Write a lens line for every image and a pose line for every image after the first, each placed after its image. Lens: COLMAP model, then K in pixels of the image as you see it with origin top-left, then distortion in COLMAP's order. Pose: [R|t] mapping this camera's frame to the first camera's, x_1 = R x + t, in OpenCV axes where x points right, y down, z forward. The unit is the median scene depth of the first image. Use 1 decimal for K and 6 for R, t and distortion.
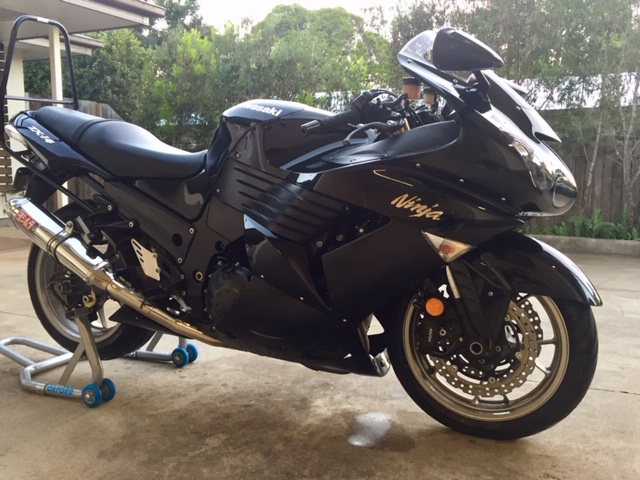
lens RADIAL K [[616.2, 0, 320.1], [0, 616.2, 240.0], [0, 0, 1]] dist [0.059241, 0.000000]
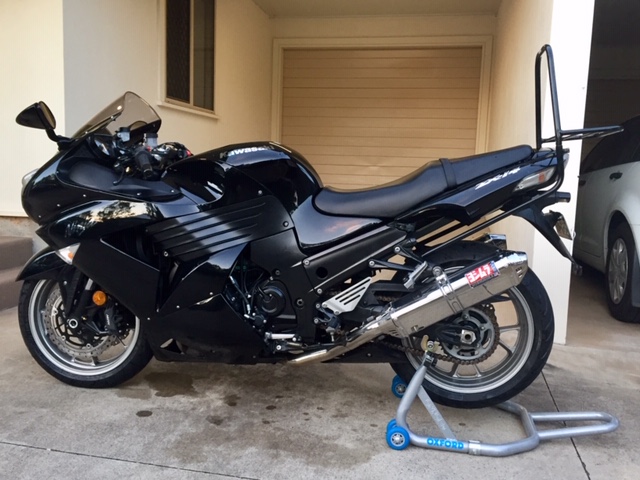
lens RADIAL K [[616.2, 0, 320.2], [0, 616.2, 238.4], [0, 0, 1]] dist [0.059241, 0.000000]
pose [[-0.961586, 0.017377, -0.273952, 0.126546], [-0.050348, 0.969899, 0.238247, -0.312827], [0.269846, 0.242888, -0.931766, 2.044732]]
